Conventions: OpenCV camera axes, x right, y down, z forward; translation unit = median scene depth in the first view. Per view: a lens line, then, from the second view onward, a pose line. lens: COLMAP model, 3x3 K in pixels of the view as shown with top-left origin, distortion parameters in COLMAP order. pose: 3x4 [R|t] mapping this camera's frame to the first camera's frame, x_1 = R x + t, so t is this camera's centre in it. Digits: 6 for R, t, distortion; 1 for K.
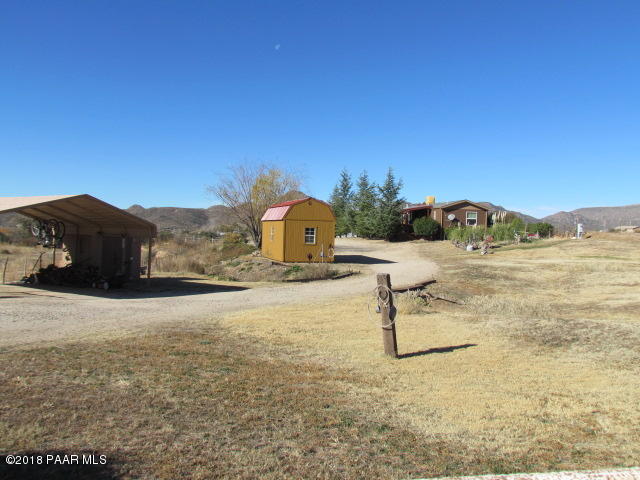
lens RADIAL K [[574.8, 0, 320.0], [0, 574.8, 240.0], [0, 0, 1]] dist [-0.009298, -0.002866]
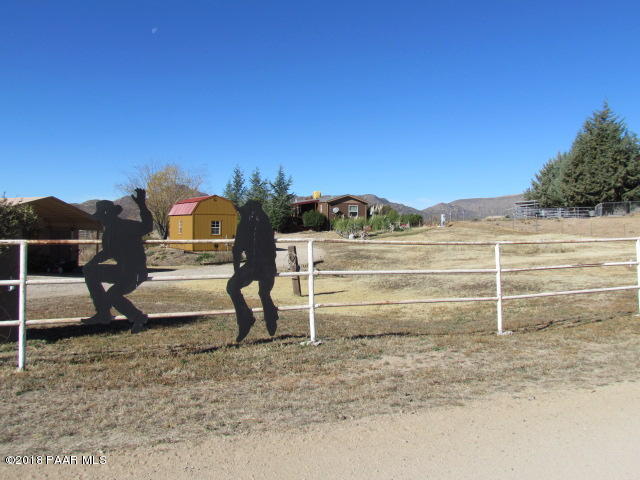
lens RADIAL K [[587.5, 0, 320.0], [0, 587.5, 240.0], [0, 0, 1]] dist [0.004669, 0.000124]
pose [[0.981004, -0.021903, 0.192747, -0.025993], [0.019927, 0.999727, 0.012186, 0.004403], [-0.192961, -0.008114, 0.981173, -0.129131]]
